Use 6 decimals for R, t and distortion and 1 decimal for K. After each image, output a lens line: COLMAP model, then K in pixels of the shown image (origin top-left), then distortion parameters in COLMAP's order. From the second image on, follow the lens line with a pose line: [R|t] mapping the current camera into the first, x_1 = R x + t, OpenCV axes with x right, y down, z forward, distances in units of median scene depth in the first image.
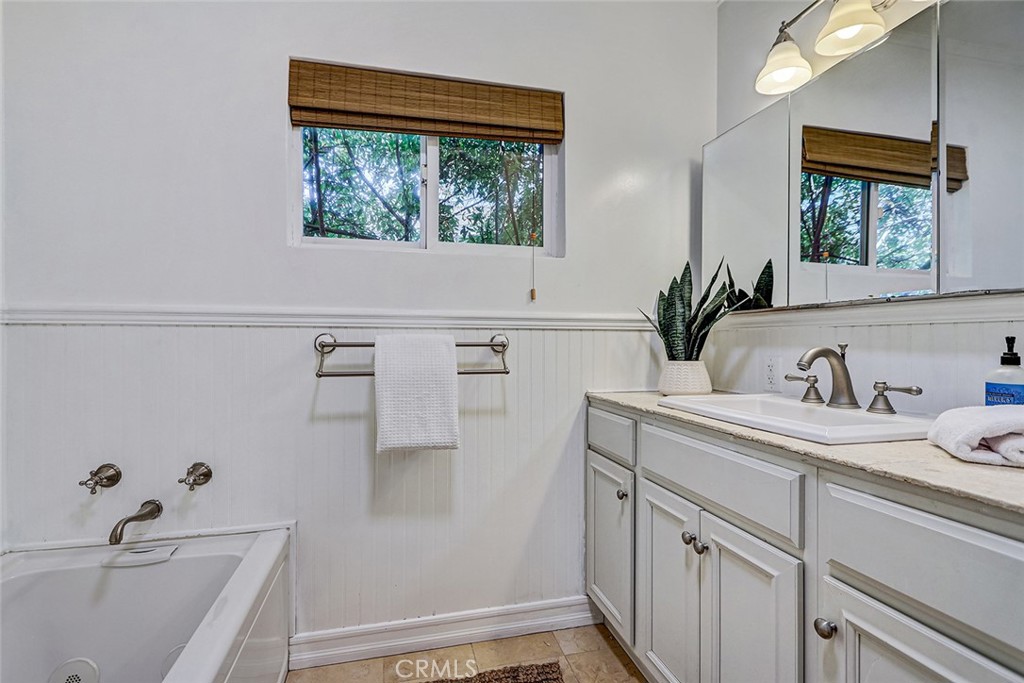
lens RADIAL K [[461.3, 0, 510.5], [0, 461.3, 343.9], [0, 0, 1]] dist [-0.001560, -0.001329]
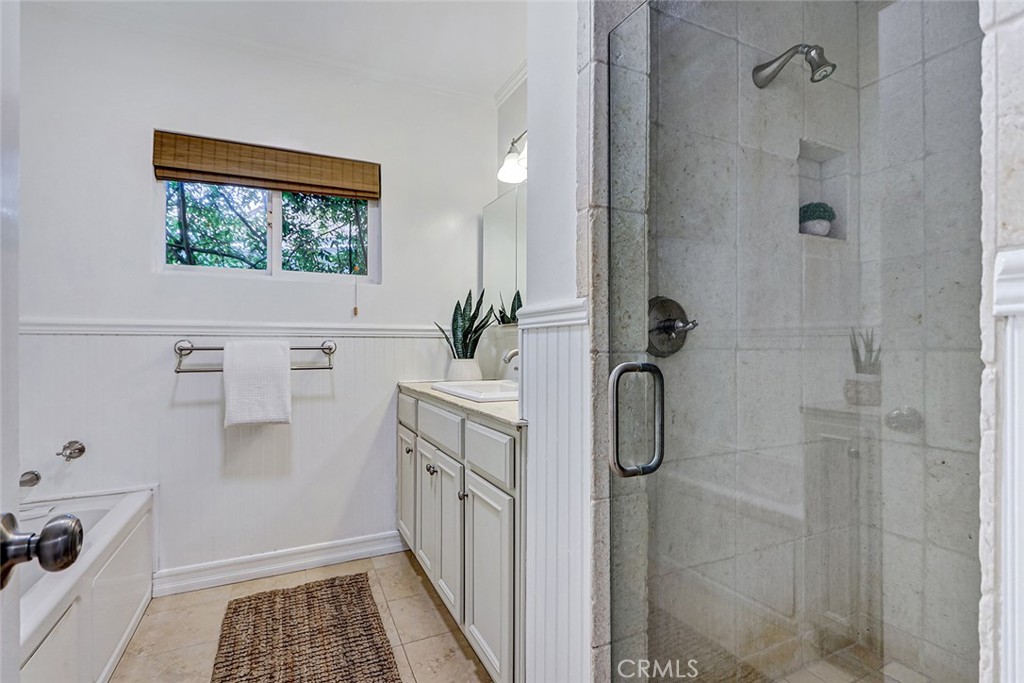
lens RADIAL K [[461.3, 0, 509.2], [0, 461.3, 343.0], [0, 0, 1]] dist [-0.001560, -0.001329]
pose [[0.981007, -0.001998, 0.193960, 0.253244], [0.003469, 0.999968, -0.007248, -0.002085], [-0.193939, 0.007784, 0.980983, -0.468993]]
